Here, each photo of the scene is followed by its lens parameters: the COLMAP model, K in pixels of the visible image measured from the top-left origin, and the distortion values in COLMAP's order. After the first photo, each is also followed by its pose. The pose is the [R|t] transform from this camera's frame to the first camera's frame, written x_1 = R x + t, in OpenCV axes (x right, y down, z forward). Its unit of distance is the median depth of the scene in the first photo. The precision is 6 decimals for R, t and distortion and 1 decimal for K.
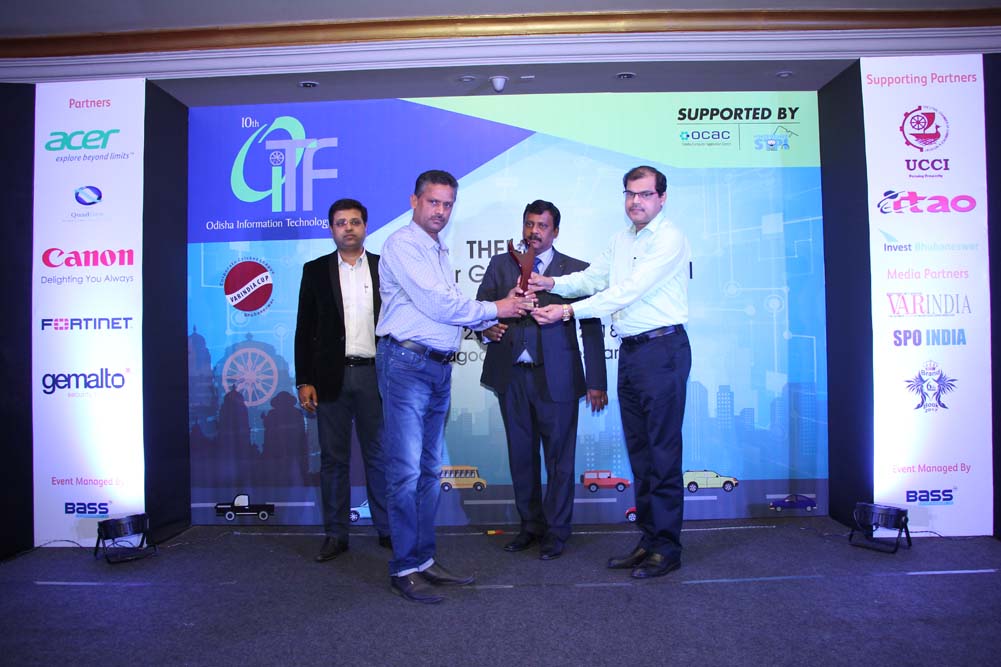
lens RADIAL K [[902.0, 0, 492.2], [0, 902.0, 339.8], [0, 0, 1]] dist [-0.124166, 0.093906]
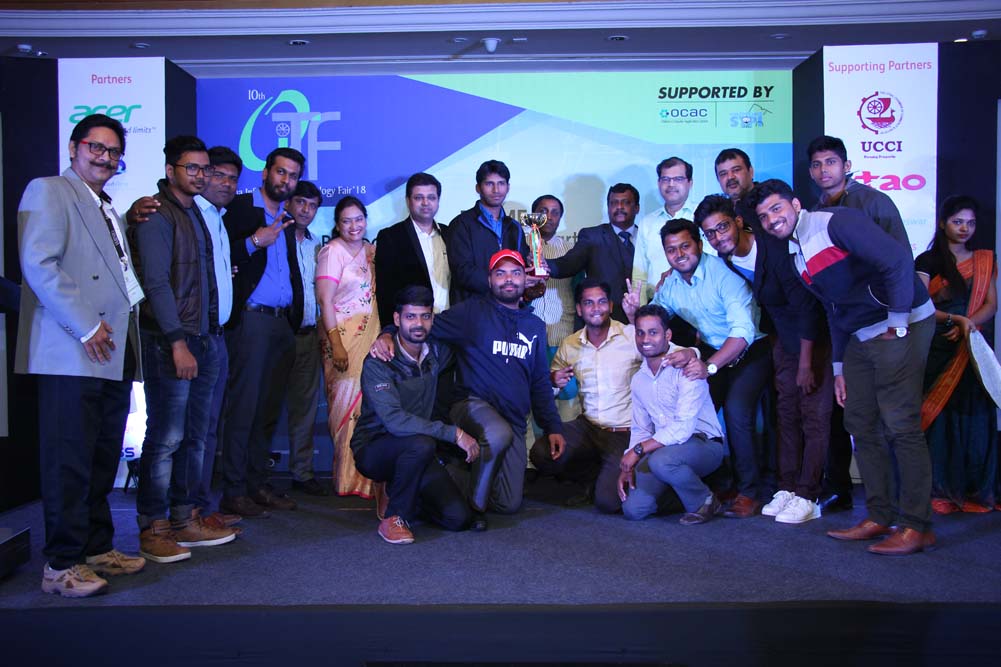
lens RADIAL K [[1141.5, 0, 475.7], [0, 1141.5, 378.6], [0, 0, 1]] dist [0.027540, 0.000000]
pose [[0.999958, 0.007934, 0.004663, -0.015376], [-0.008228, 0.997718, 0.067023, -0.000878], [-0.004120, -0.067059, 0.997741, -0.396830]]
